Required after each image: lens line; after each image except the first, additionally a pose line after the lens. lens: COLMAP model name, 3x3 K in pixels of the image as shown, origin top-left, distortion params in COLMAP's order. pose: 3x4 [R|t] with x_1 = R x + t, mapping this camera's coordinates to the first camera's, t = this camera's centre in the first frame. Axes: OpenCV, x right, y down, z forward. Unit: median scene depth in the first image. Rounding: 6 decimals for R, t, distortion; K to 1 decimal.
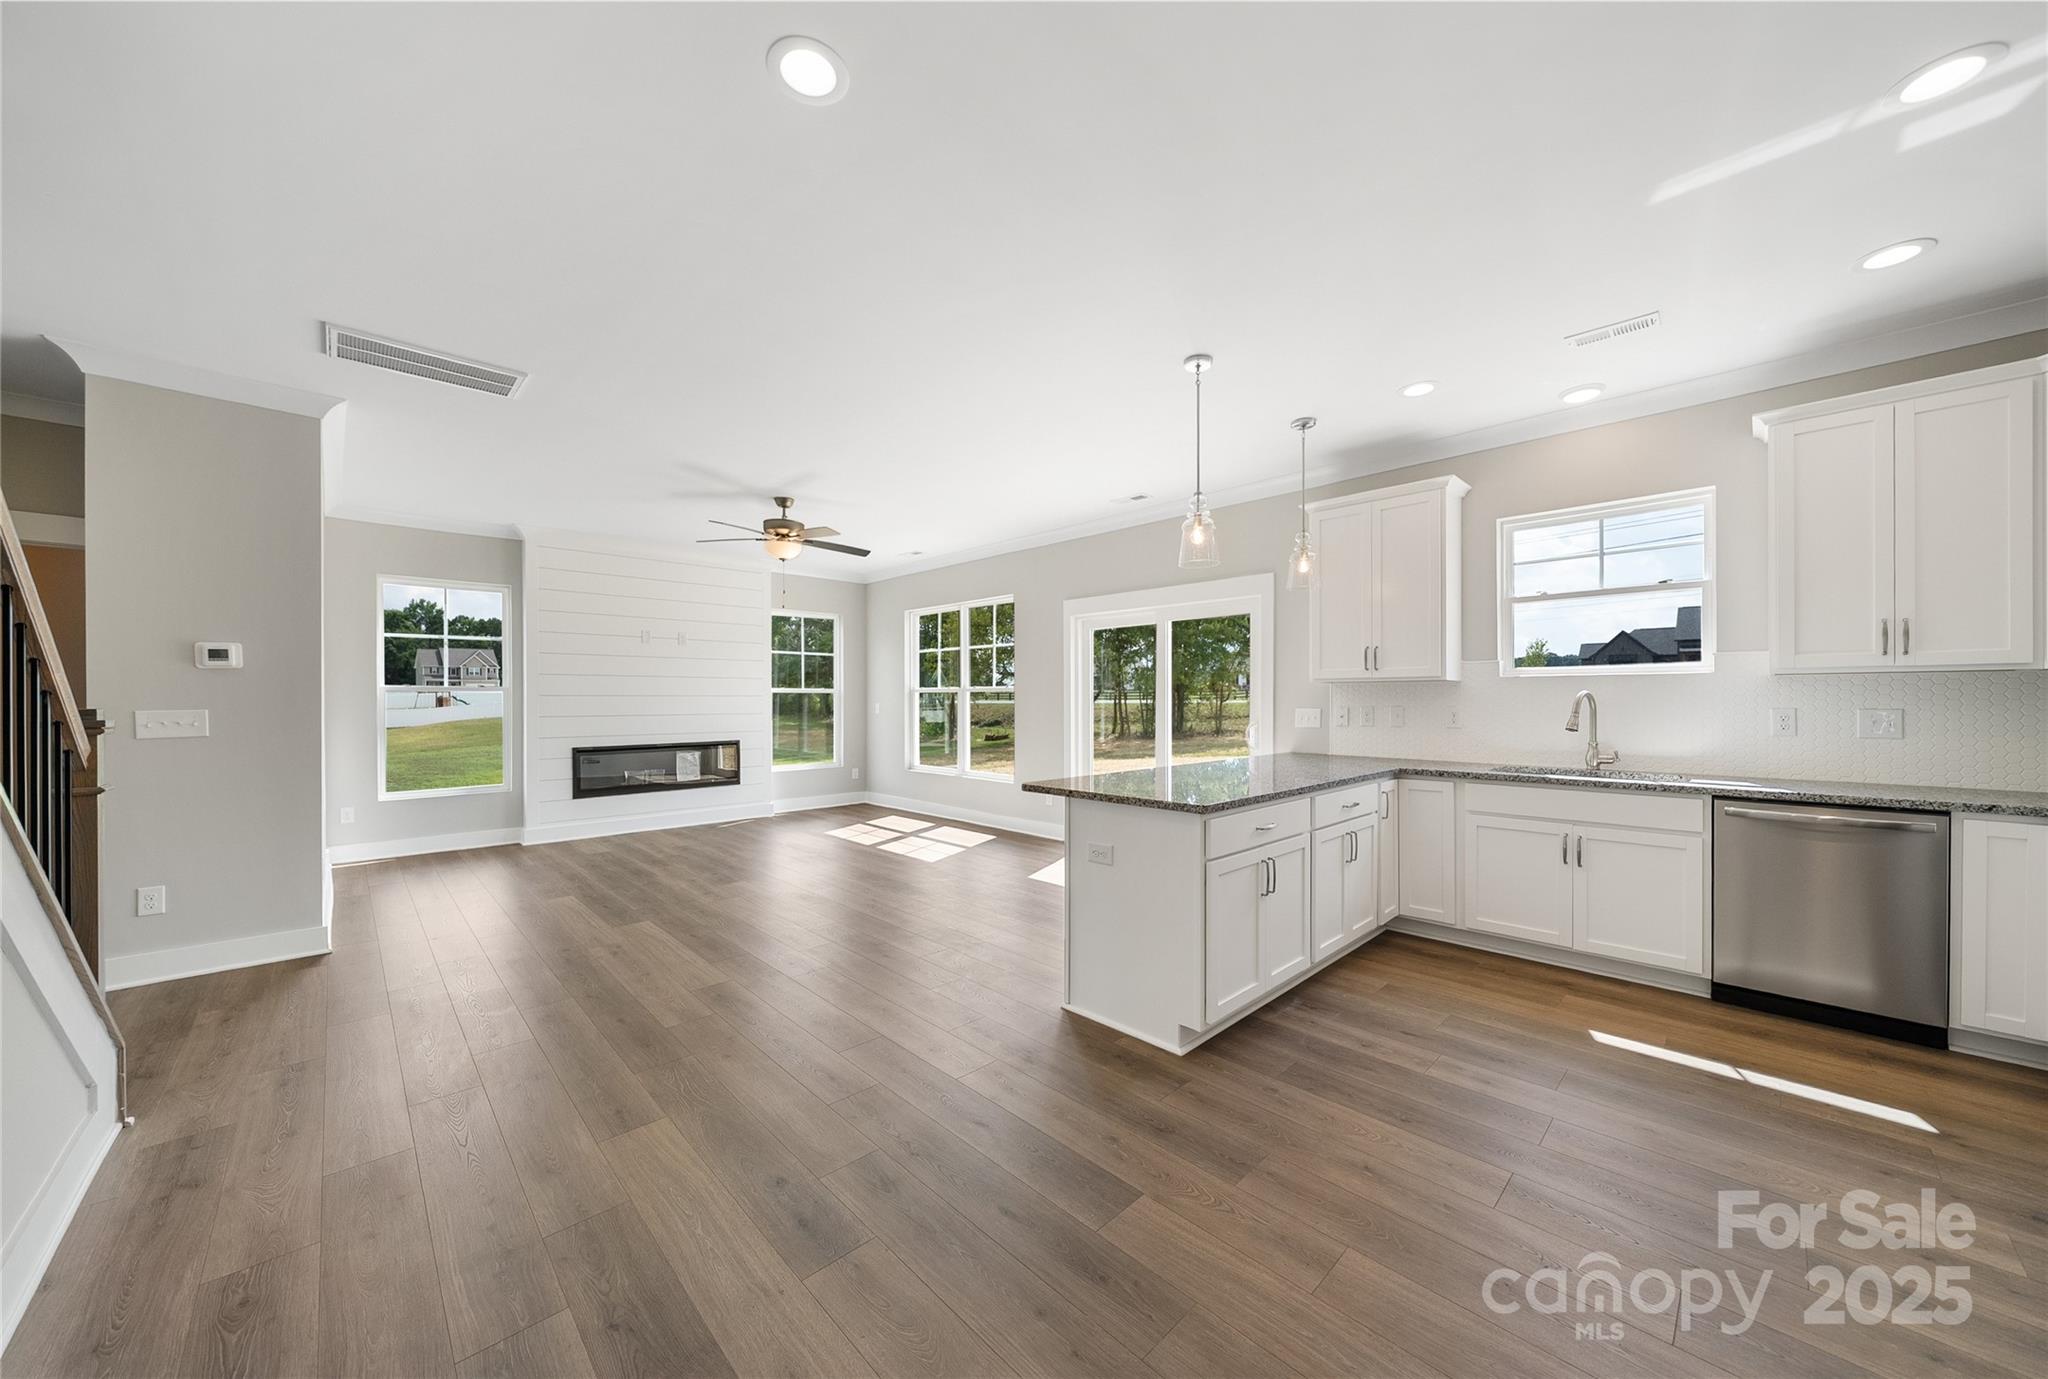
lens RADIAL K [[713.7, 0, 1028.0], [0, 713.7, 697.7], [0, 0, 1]] dist [-0.007649, 0.000411]
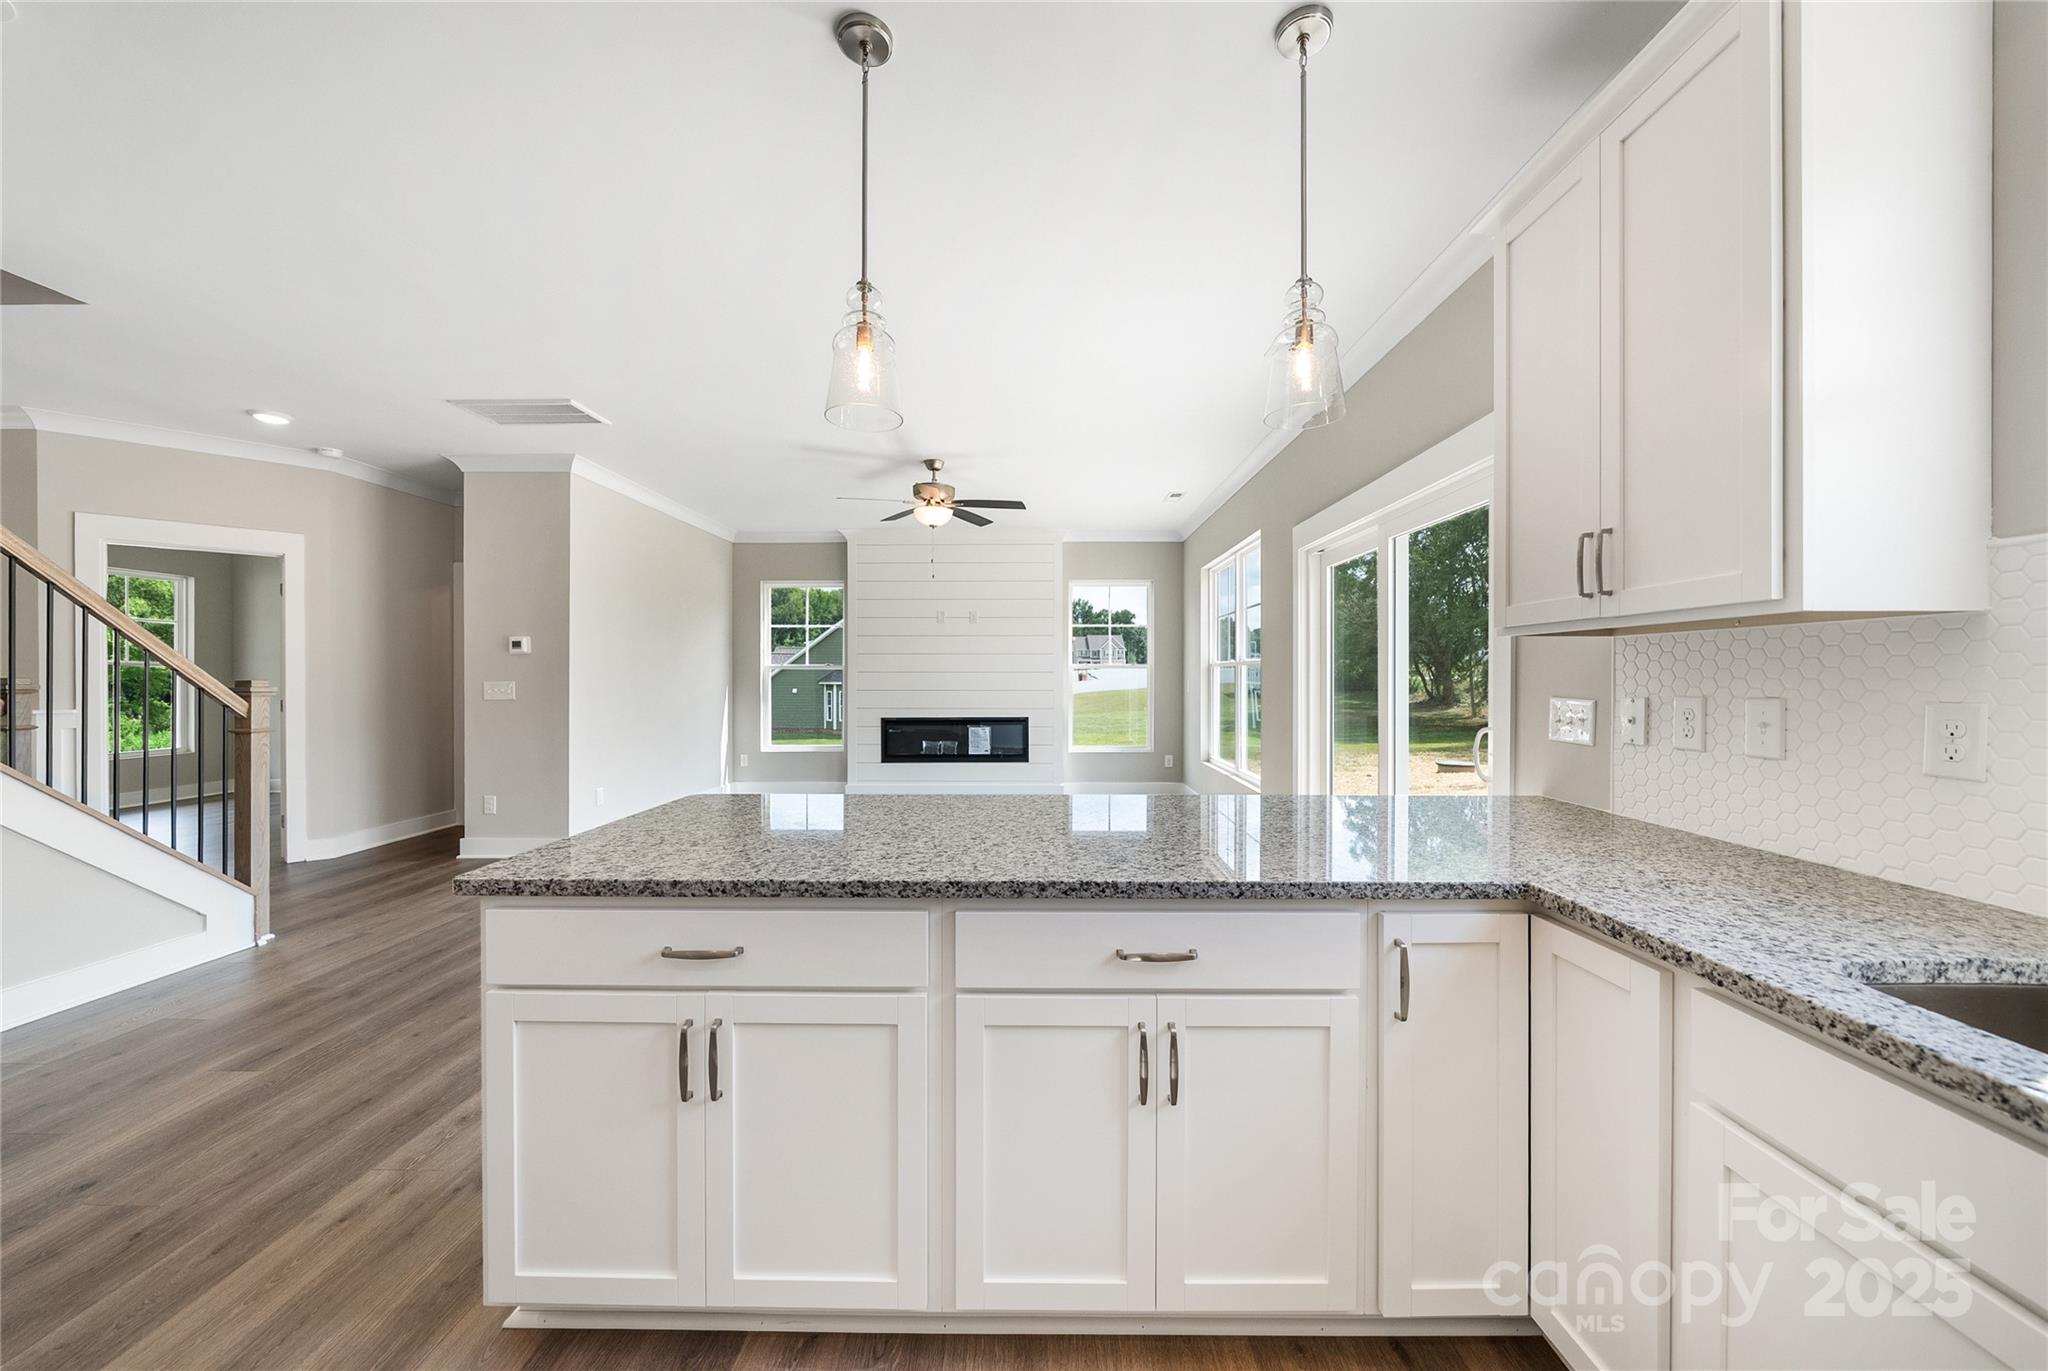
lens RADIAL K [[713.7, 0, 1025.3], [0, 713.7, 679.1], [0, 0, 1]] dist [-0.007649, 0.000411]
pose [[0.709545, 0.004696, -0.704644, 0.356610], [-0.000598, 0.999981, 0.006062, 0.000969], [0.704659, -0.003880, 0.709535, 0.361462]]
